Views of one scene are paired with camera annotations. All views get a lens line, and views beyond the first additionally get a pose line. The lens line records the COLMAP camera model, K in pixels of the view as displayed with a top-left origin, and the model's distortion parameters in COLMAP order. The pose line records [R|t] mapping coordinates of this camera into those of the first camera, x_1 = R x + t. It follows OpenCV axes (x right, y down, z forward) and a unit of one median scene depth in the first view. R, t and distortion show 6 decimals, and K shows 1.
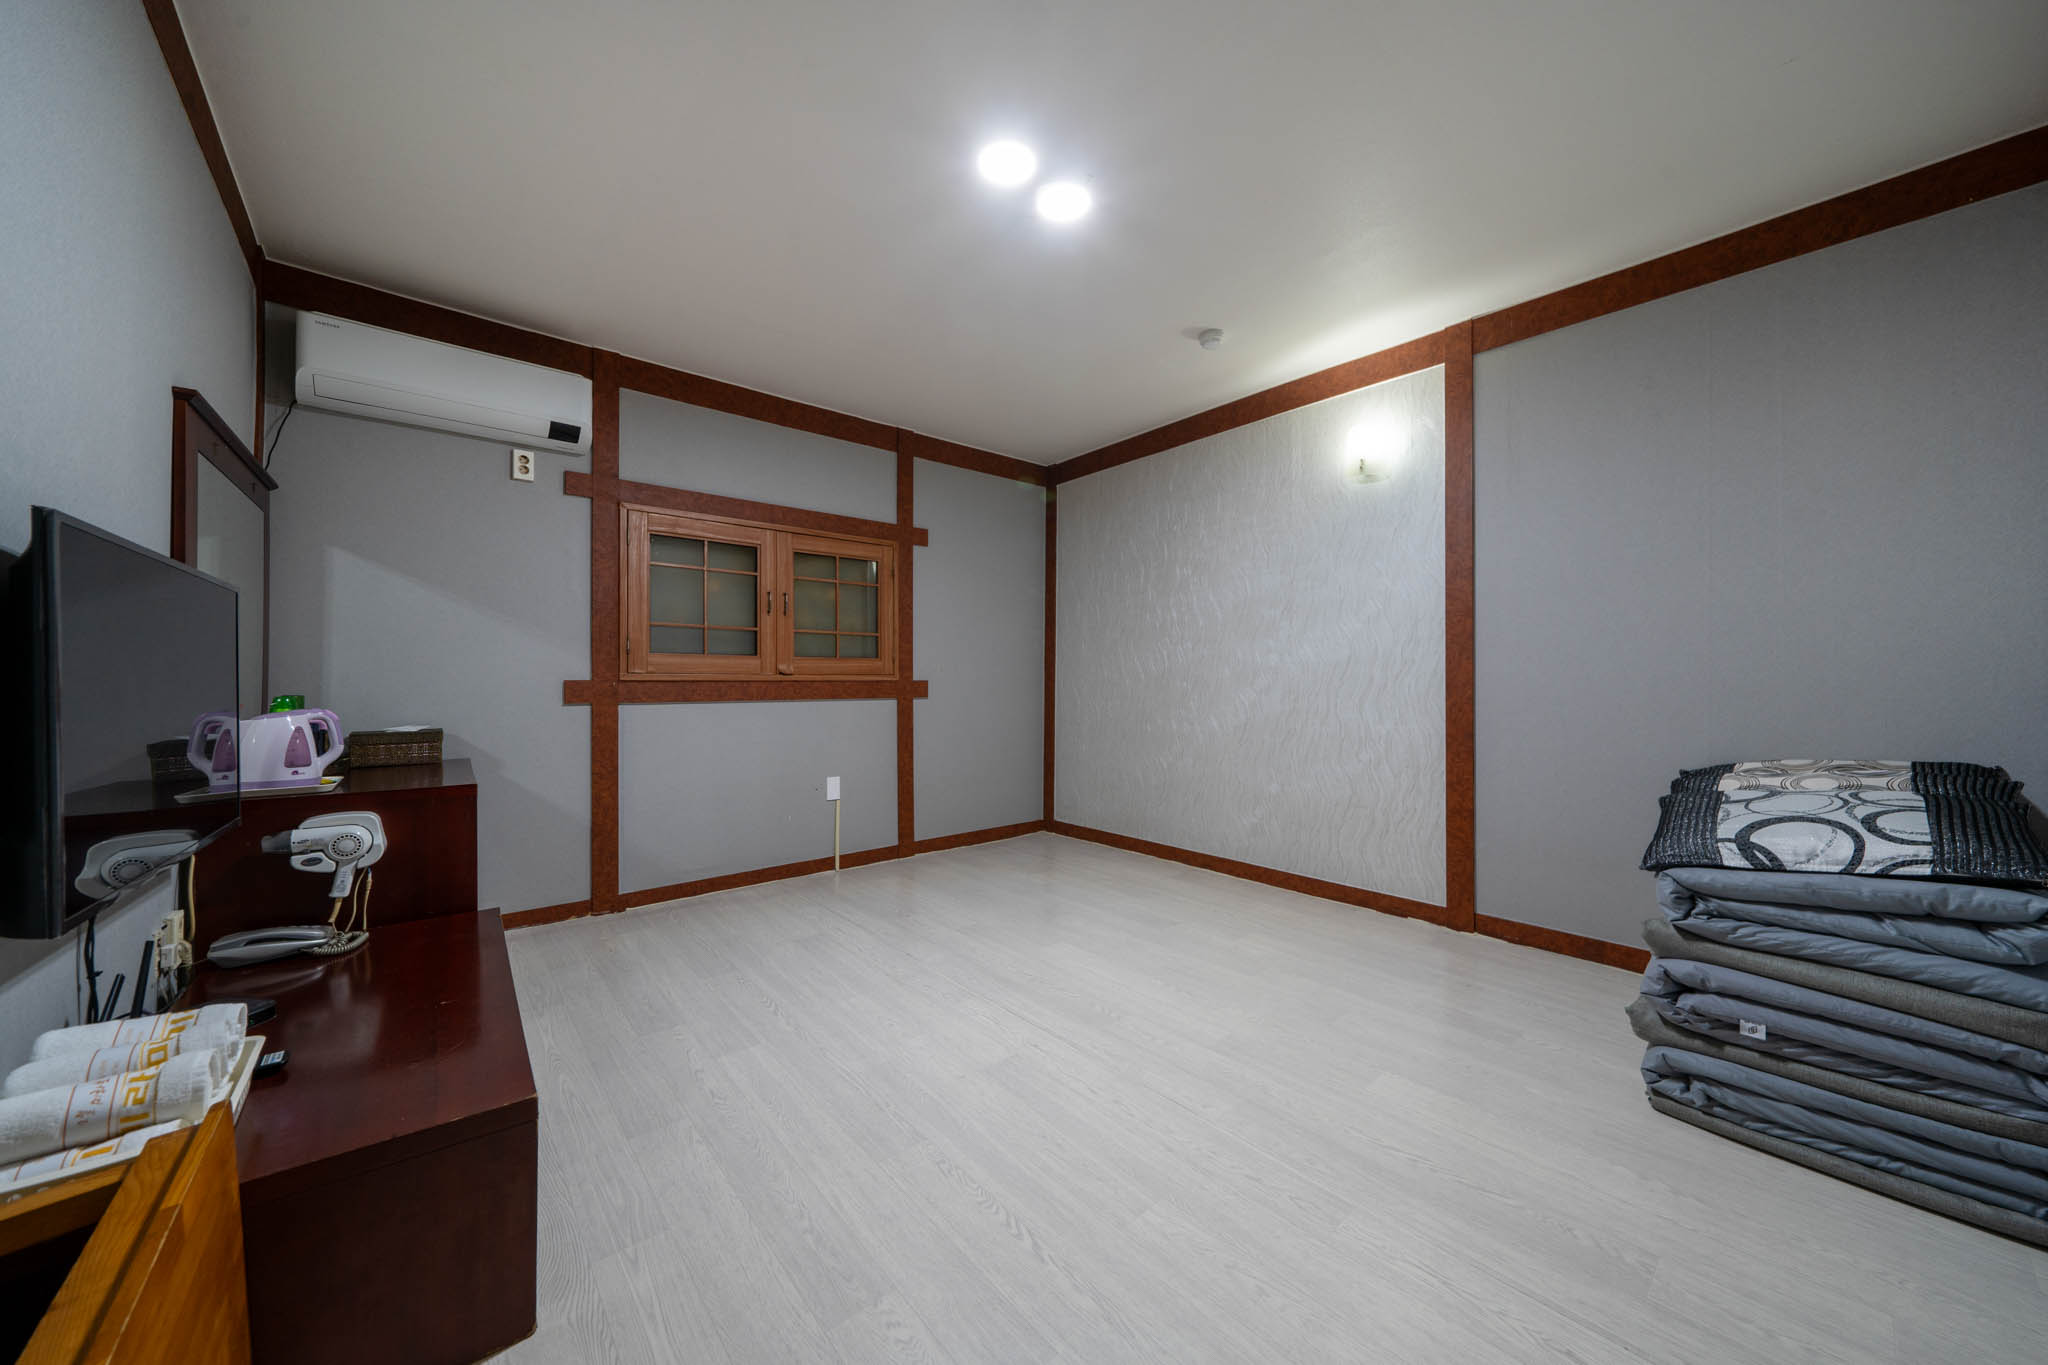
lens RADIAL K [[706.0, 0, 1045.8], [0, 706.0, 680.9], [0, 0, 1]] dist [-0.001769, -0.000224]
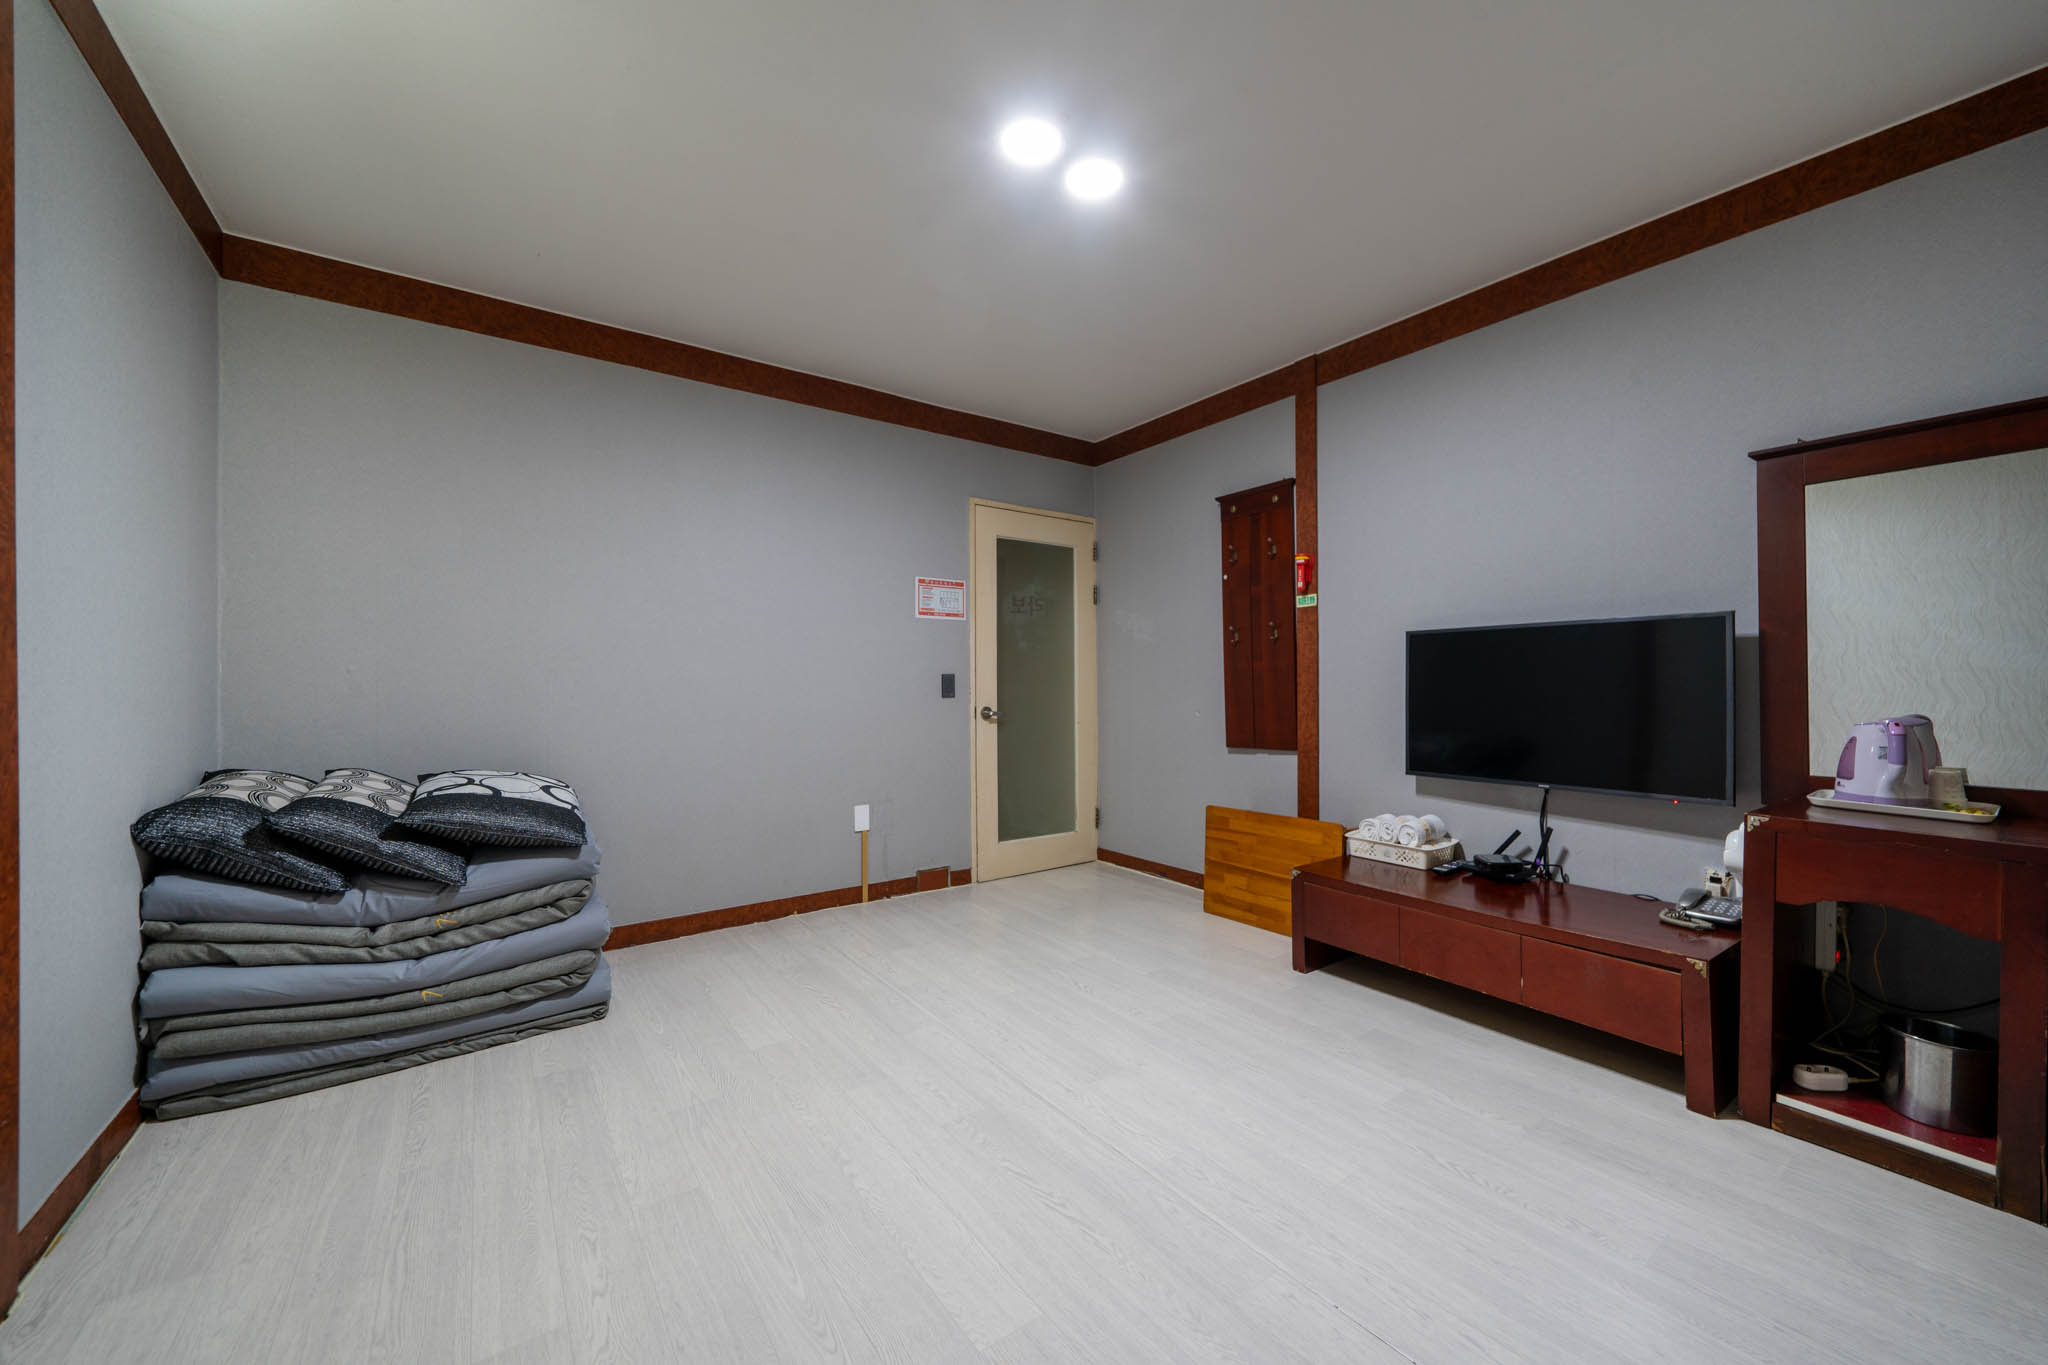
lens RADIAL K [[766.1, 0, 1024.0], [0, 766.1, 682.5], [0, 0, 1]] dist [0.013003, -0.000083]
pose [[-0.993806, 0.004531, 0.111033, -0.073275], [0.003731, 0.999966, -0.007413, -0.006262], [-0.111063, -0.006953, -0.993789, 2.054178]]
